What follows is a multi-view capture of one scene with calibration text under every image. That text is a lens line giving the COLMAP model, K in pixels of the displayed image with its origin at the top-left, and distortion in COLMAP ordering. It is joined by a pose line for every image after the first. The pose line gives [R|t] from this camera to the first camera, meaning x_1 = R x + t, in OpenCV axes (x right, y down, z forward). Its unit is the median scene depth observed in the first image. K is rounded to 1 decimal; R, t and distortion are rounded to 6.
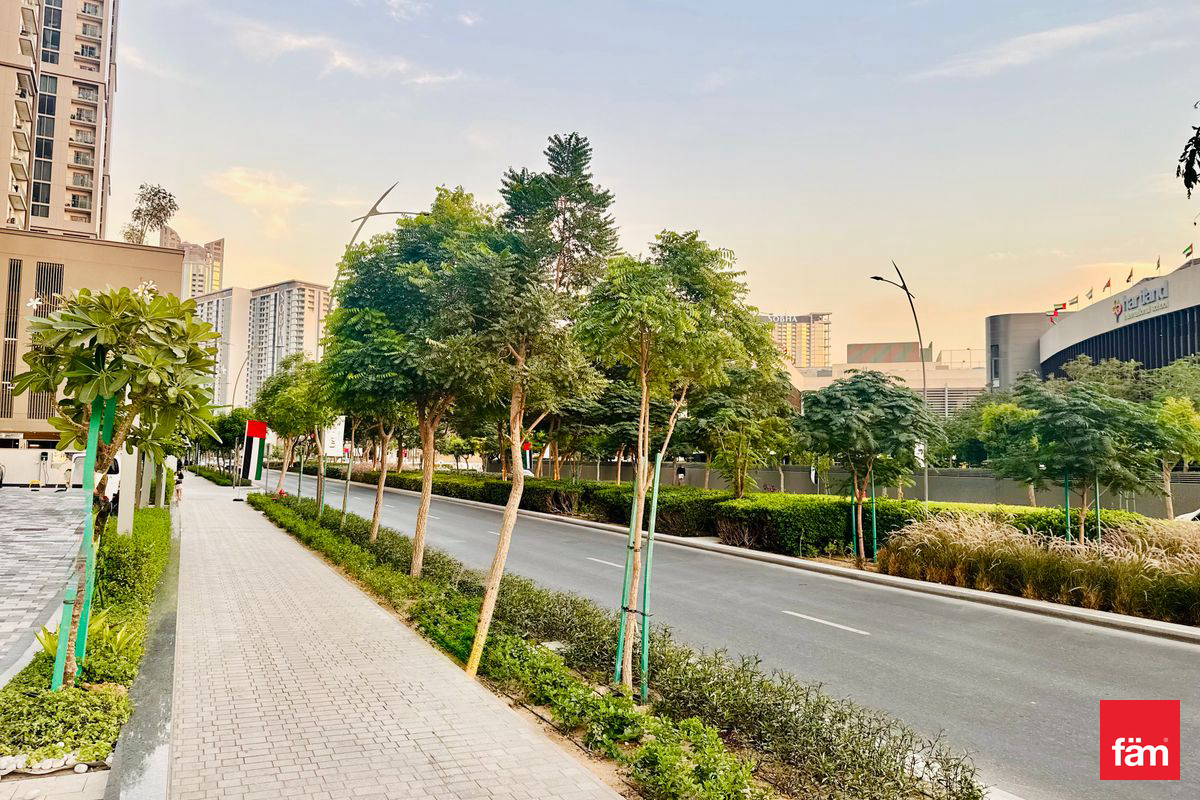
lens RADIAL K [[823.9, 0, 611.5], [0, 823.9, 401.9], [0, 0, 1]] dist [0.099863, -0.125345]
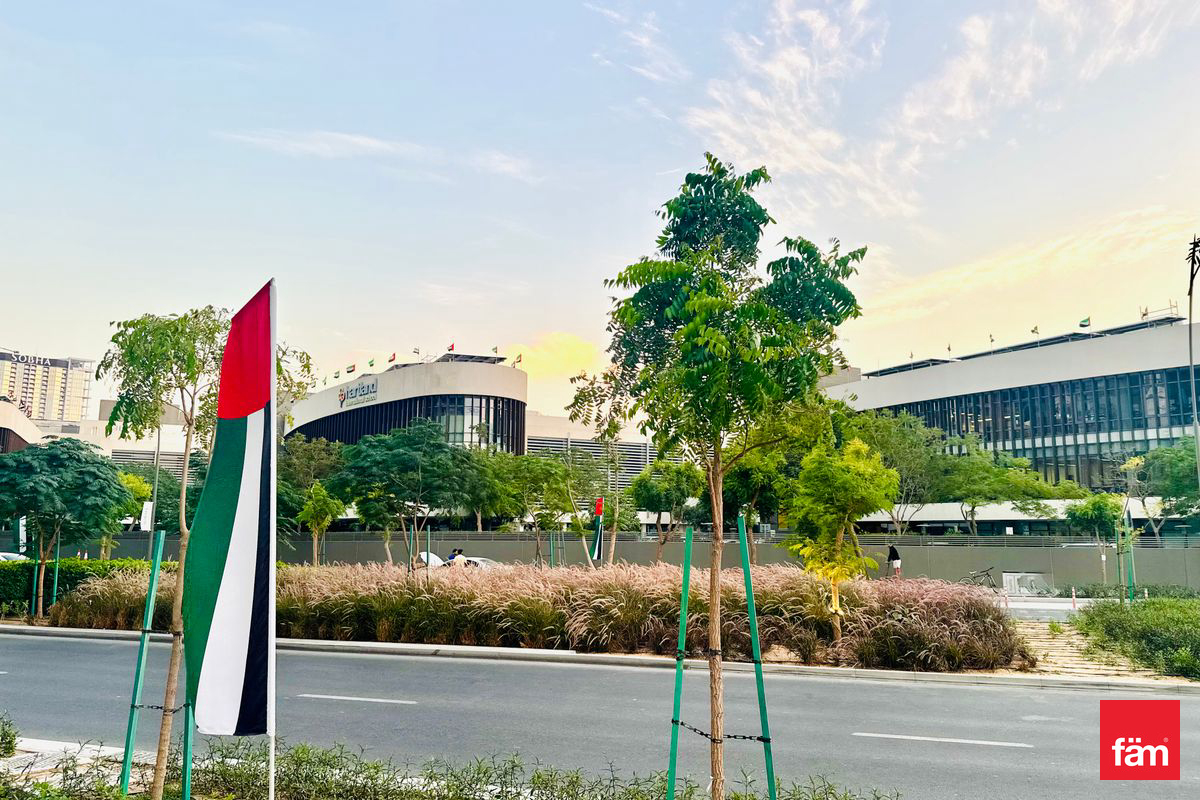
lens RADIAL K [[823.9, 0, 611.5], [0, 823.9, 401.9], [0, 0, 1]] dist [0.099863, -0.125345]
pose [[0.690276, 0.099326, 0.716696, 0.011558], [-0.045172, 0.994516, -0.094322, -0.010651], [-0.722135, 0.032734, 0.690978, -0.206258]]
